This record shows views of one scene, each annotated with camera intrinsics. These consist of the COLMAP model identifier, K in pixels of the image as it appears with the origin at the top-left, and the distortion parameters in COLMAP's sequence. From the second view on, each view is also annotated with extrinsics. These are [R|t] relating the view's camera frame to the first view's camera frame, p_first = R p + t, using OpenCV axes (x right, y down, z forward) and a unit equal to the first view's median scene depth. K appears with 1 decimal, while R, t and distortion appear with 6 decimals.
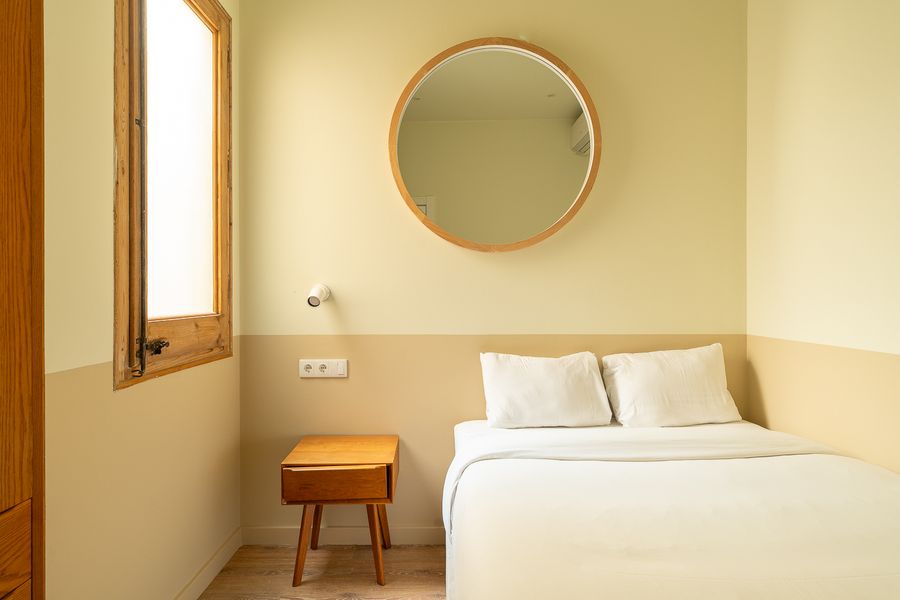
lens RADIAL K [[464.6, 0, 446.6], [0, 464.6, 296.7], [0, 0, 1]] dist [0.000981, 0.000152]
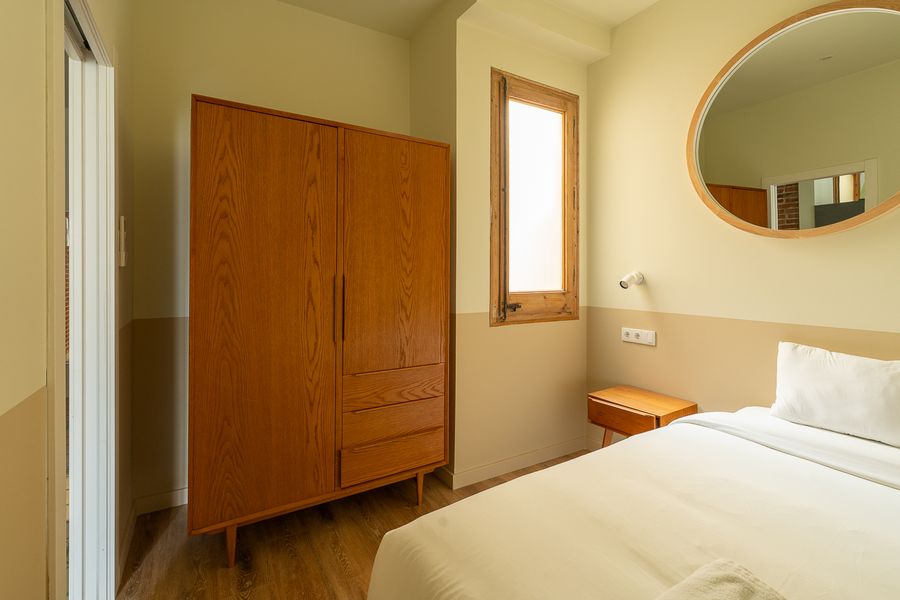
lens RADIAL K [[412.2, 0, 443.6], [0, 412.2, 272.6], [0, 0, 1]] dist [-0.000202, 0.000018]
pose [[0.510350, 0.002991, -0.859962, 0.489495], [-0.006627, 0.999978, -0.000455, -0.021241], [0.859941, 0.005931, 0.510358, -0.060991]]
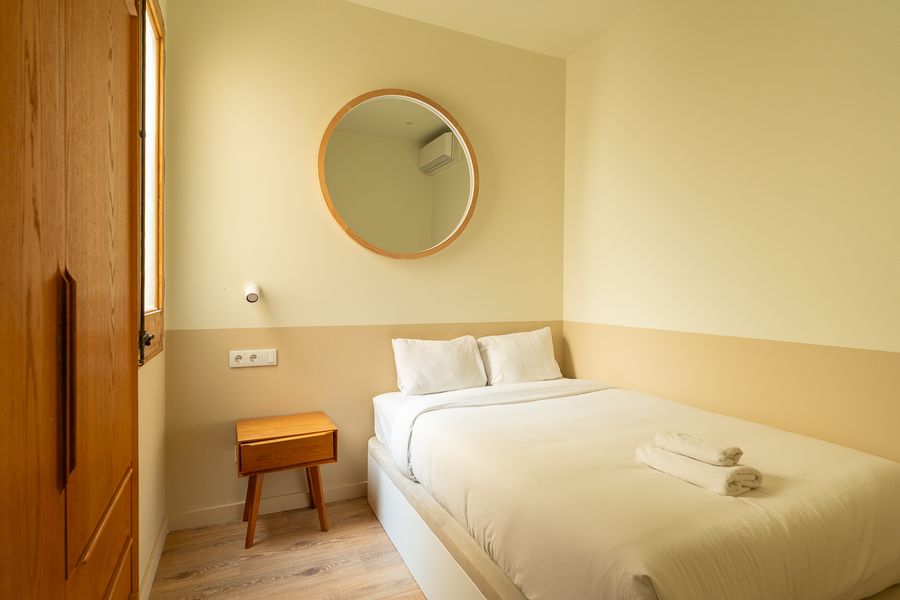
lens RADIAL K [[464.6, 0, 446.6], [0, 464.6, 296.7], [0, 0, 1]] dist [0.000981, 0.000152]
pose [[0.909342, 0.004033, 0.416030, -0.336855], [-0.006824, 0.999963, 0.005222, -0.001094], [-0.415993, -0.007587, 0.909336, -0.216455]]
